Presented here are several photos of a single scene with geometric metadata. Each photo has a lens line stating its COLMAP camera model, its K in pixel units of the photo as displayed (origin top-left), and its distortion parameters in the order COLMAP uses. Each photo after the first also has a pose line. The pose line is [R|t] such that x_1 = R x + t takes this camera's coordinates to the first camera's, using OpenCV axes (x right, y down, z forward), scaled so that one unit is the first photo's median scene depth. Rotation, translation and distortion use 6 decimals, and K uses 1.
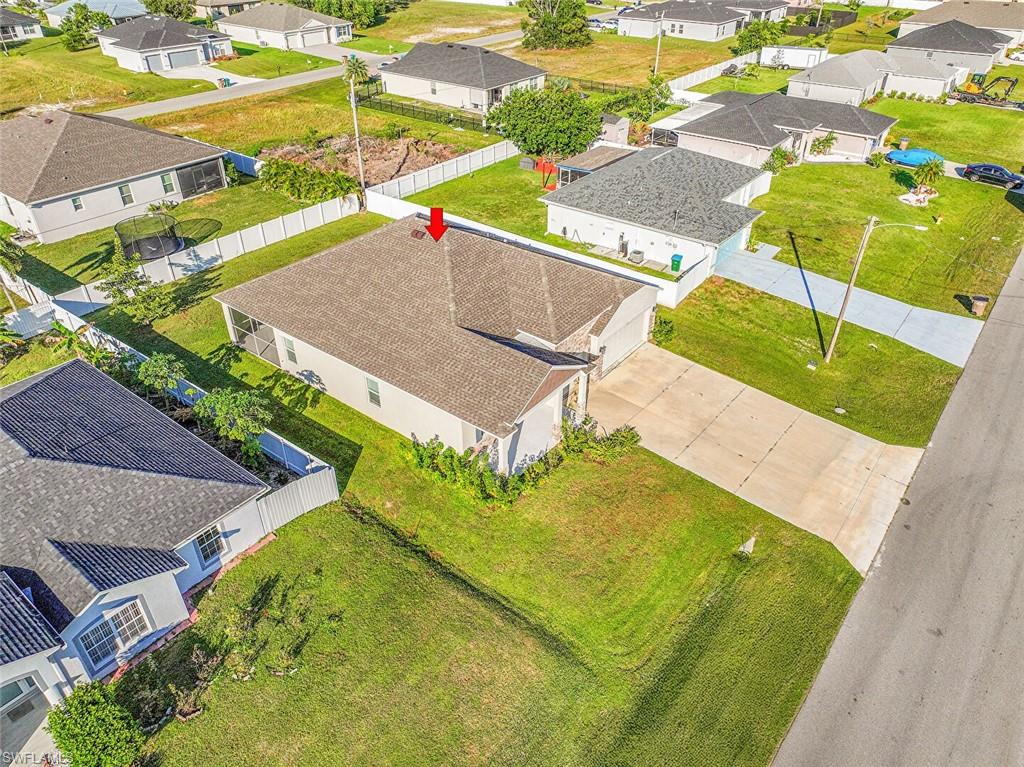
lens RADIAL K [[717.8, 0, 512.0], [0, 717.8, 383.5], [0, 0, 1]] dist [0.003648, 0.002073]
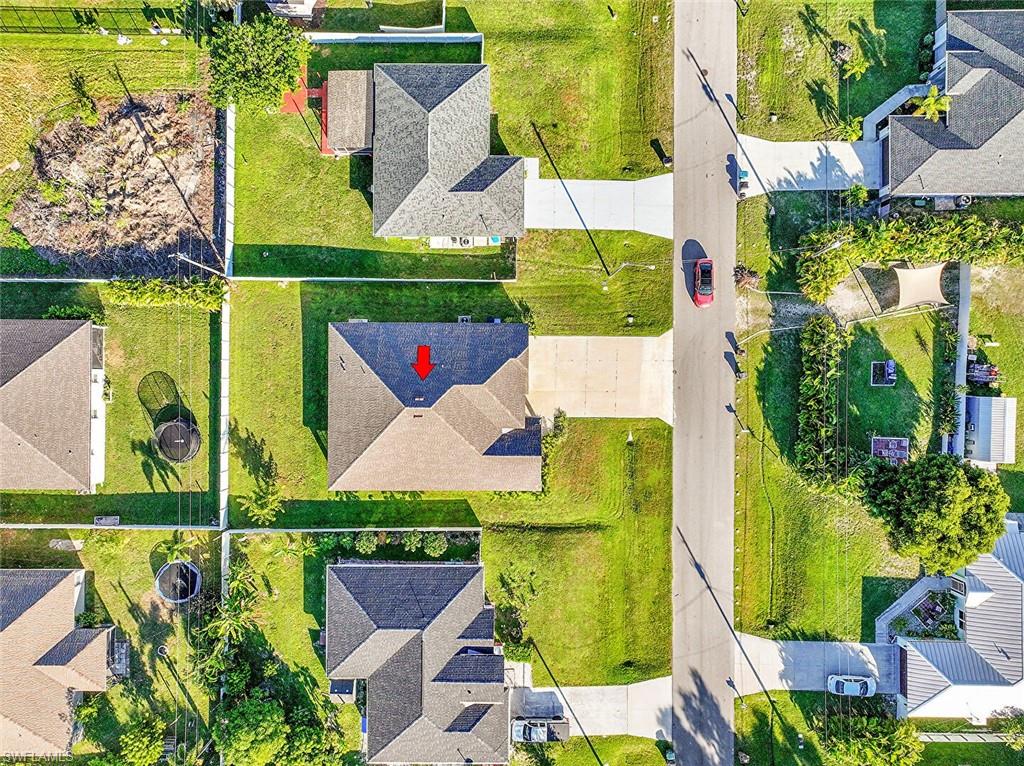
lens RADIAL K [[698.3, 0, 512.0], [0, 698.3, 383.0], [0, 0, 1]] dist [0.005700, 0.003290]
pose [[0.790720, -0.612178, 0.000035, 0.078551], [0.347784, 0.449262, 0.822928, -1.226591], [-0.503793, -0.650693, 0.568146, -0.015692]]
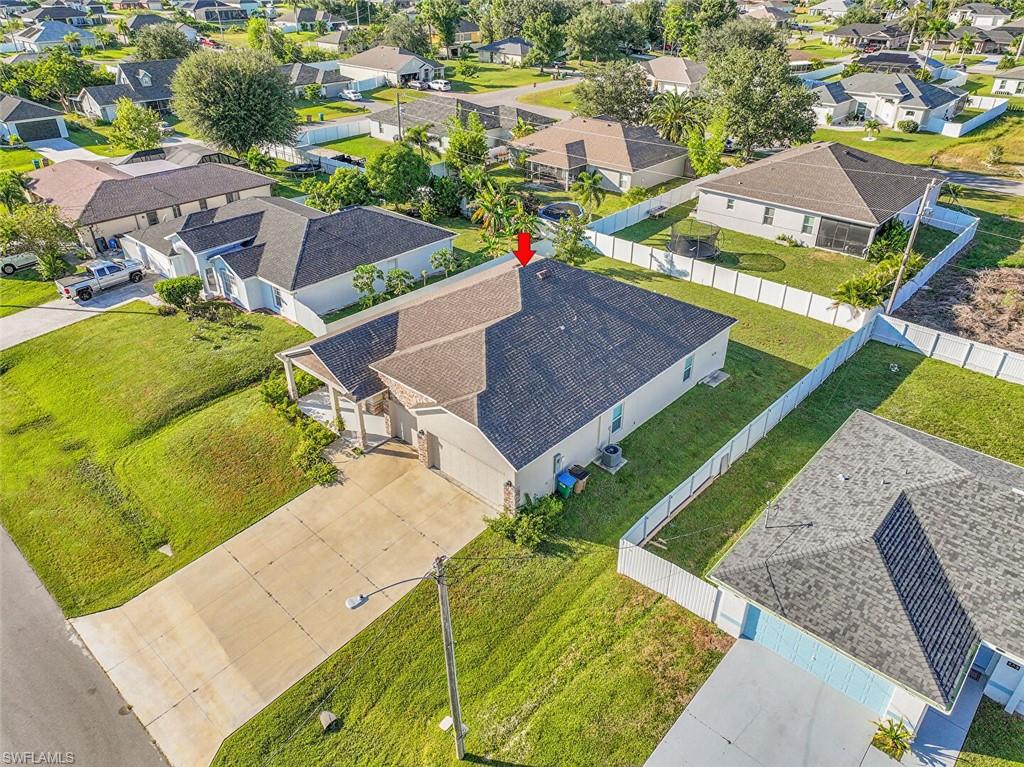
lens RADIAL K [[698.3, 0, 512.0], [0, 698.3, 383.5], [0, 0, 1]] dist [0.005700, 0.003290]
pose [[-0.074614, 0.516633, -0.852949, 0.654159], [-0.557045, 0.687851, 0.465362, -0.440781], [0.827124, 0.509854, 0.236465, 0.662547]]
